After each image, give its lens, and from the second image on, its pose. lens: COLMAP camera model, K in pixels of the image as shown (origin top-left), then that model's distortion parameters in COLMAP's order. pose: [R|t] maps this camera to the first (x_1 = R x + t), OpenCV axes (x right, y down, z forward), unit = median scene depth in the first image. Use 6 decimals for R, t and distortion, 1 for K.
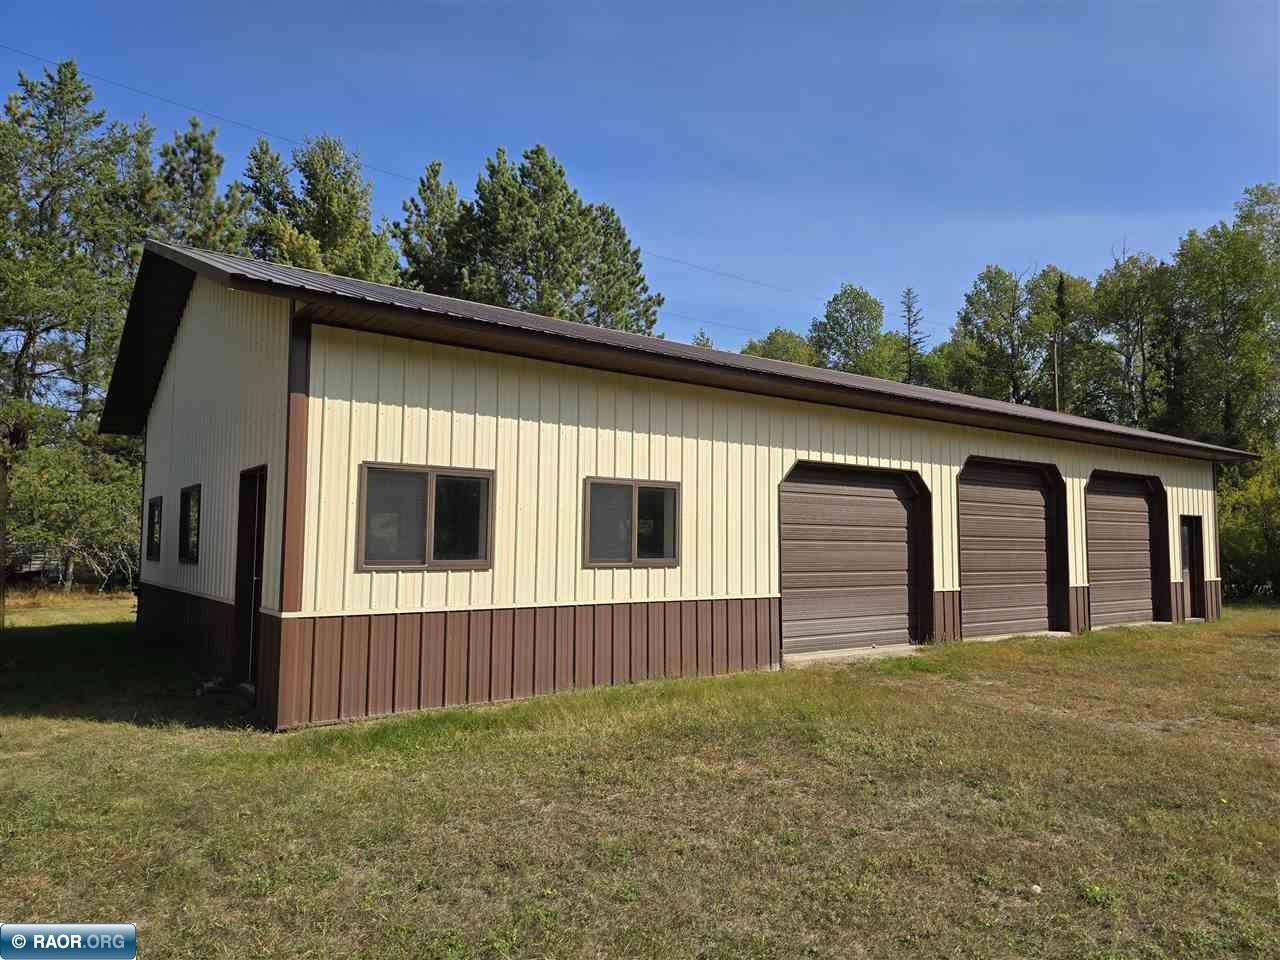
lens RADIAL K [[880.8, 0, 640.0], [0, 880.8, 480.0], [0, 0, 1]] dist [0.077733, -0.078208]
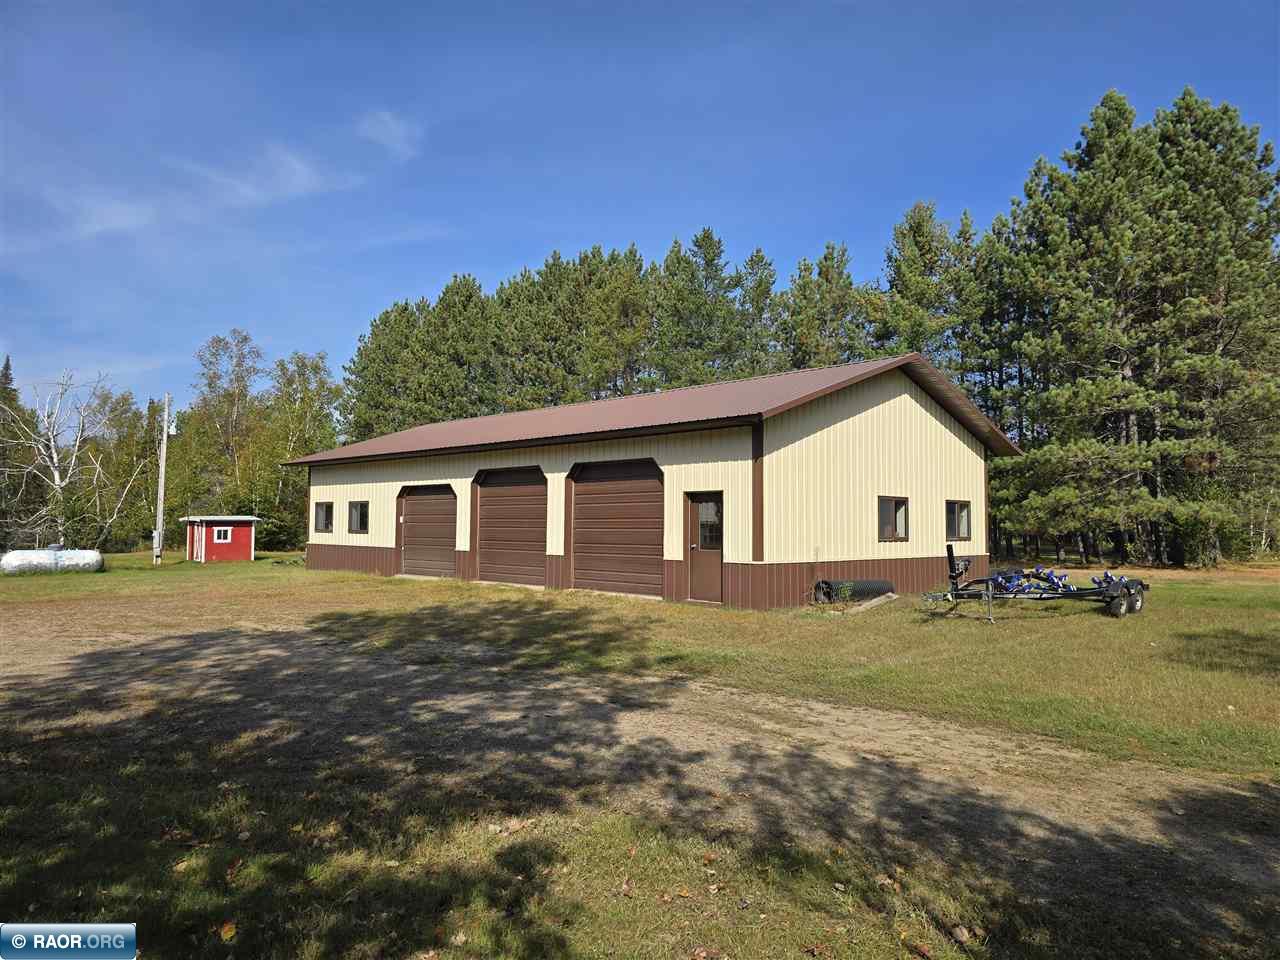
lens RADIAL K [[880.8, 0, 640.0], [0, 880.8, 480.0], [0, 0, 1]] dist [0.077733, -0.078208]
pose [[0.143923, -0.070427, -0.987080, 2.074879], [0.052671, 0.996596, -0.063426, 0.113780], [0.988186, -0.042862, 0.147143, 1.070280]]
